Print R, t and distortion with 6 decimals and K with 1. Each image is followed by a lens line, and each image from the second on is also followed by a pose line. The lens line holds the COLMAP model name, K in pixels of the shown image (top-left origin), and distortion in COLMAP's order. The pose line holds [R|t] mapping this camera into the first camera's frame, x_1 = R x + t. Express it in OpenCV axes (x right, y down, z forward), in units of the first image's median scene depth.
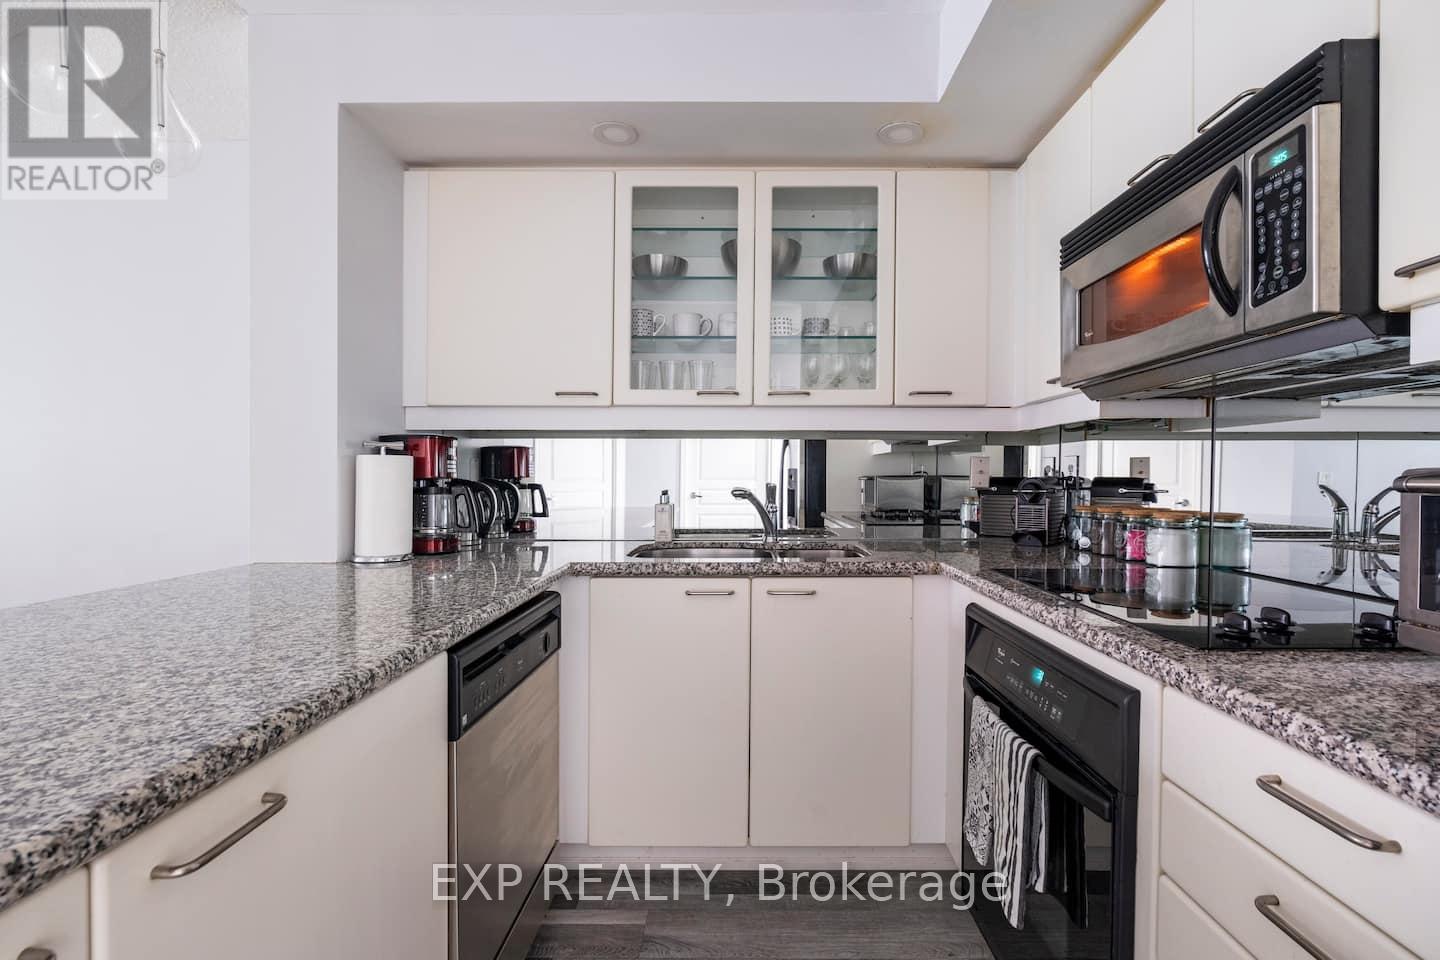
lens RADIAL K [[682.4, 0, 740.9], [0, 682.4, 485.4], [0, 0, 1]] dist [-0.002245, -0.000704]
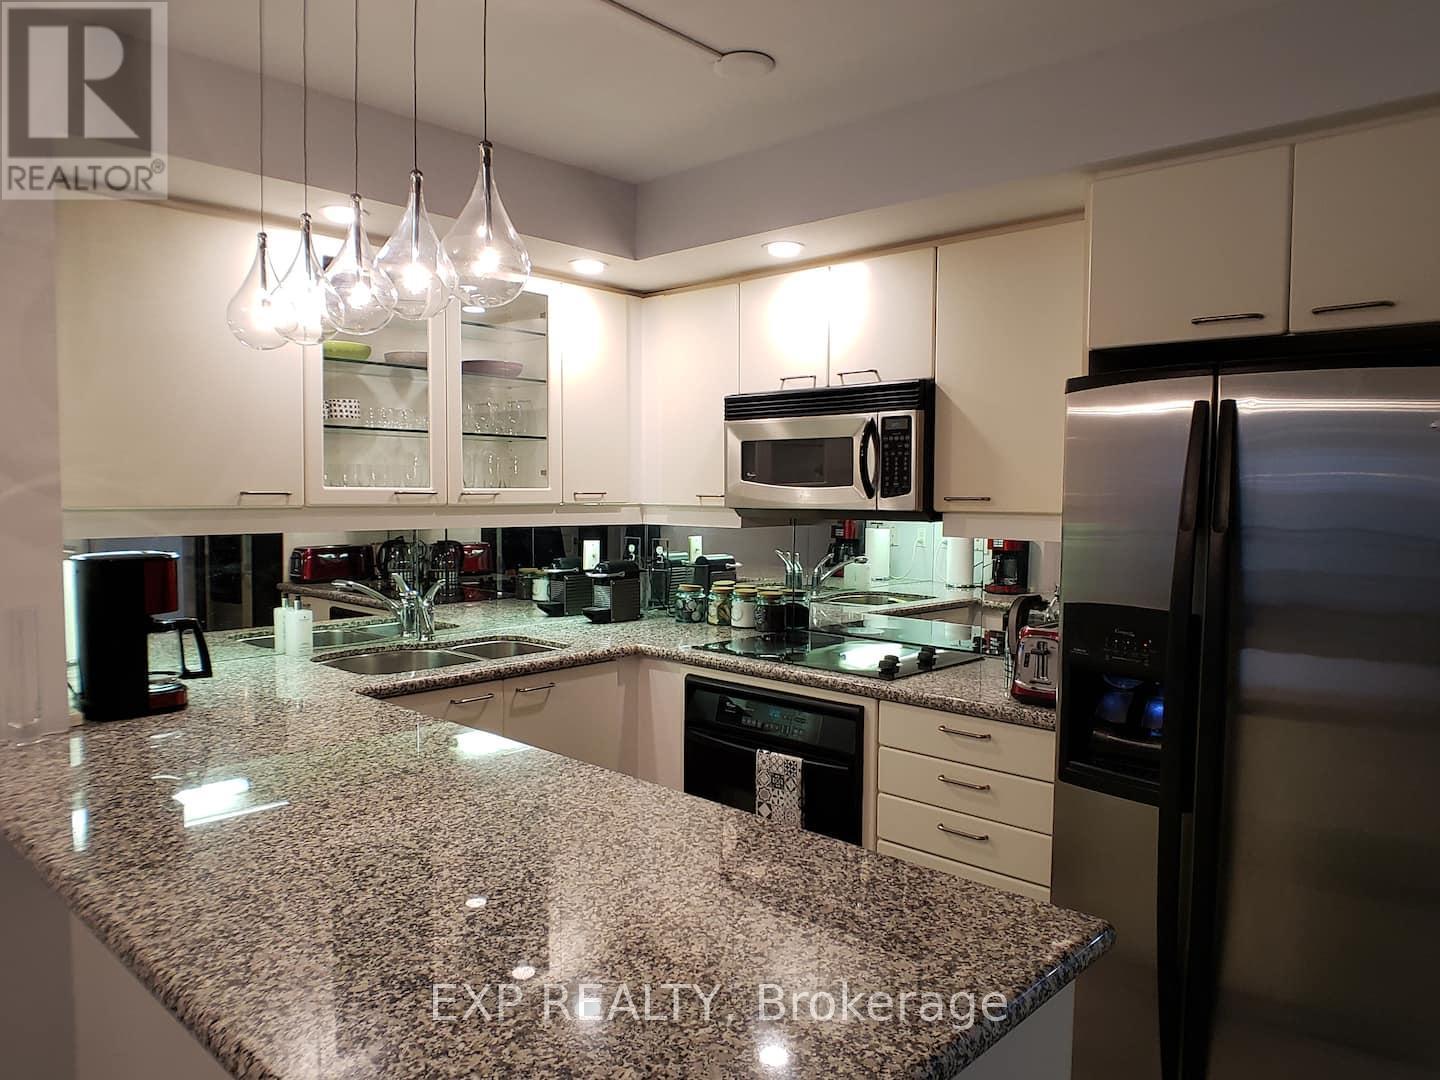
lens RADIAL K [[1018.7, 0, 720.0], [0, 1018.7, 540.0], [0, 0, 1]] dist [0.004674, 0.000114]
pose [[0.687277, -0.037216, 0.725442, -1.624708], [-0.000421, 0.998666, 0.051631, -0.290596], [-0.726396, -0.035790, 0.686344, -0.625160]]
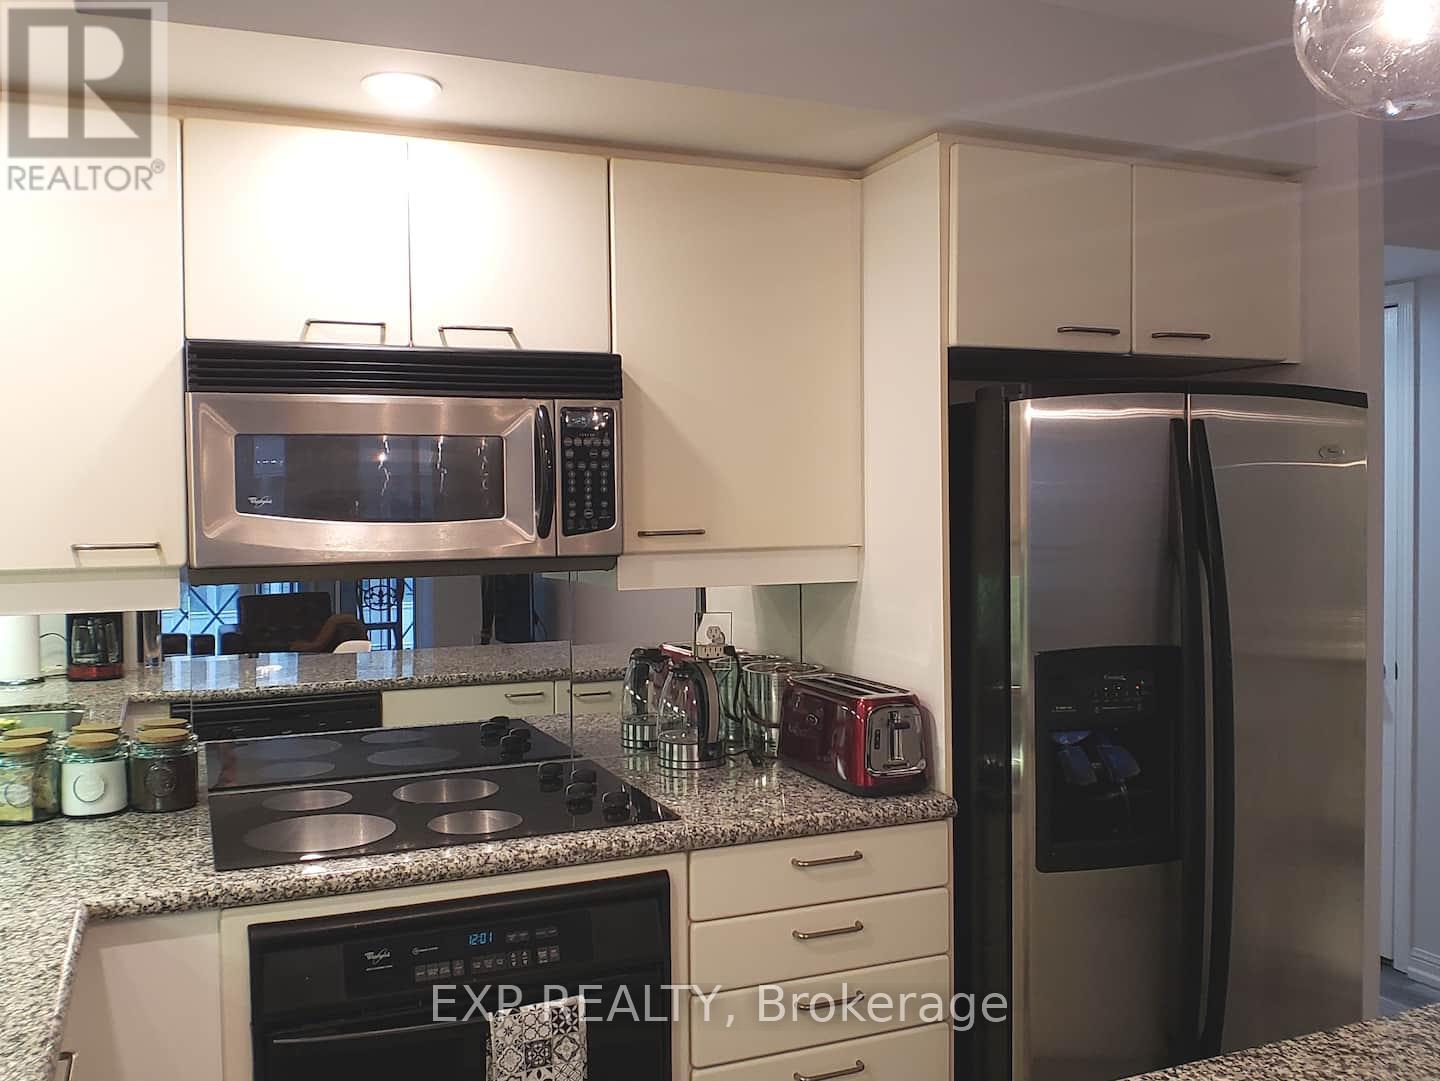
lens RADIAL K [[1209.9, 0, 720.0], [0, 1209.9, 540.5], [0, 0, 1]] dist [0.006367, 0.001539]
pose [[-0.373817, -0.026172, 0.927133, -1.302264], [0.016088, 0.999268, 0.034694, -0.322641], [-0.927363, 0.027885, -0.373123, 1.539137]]
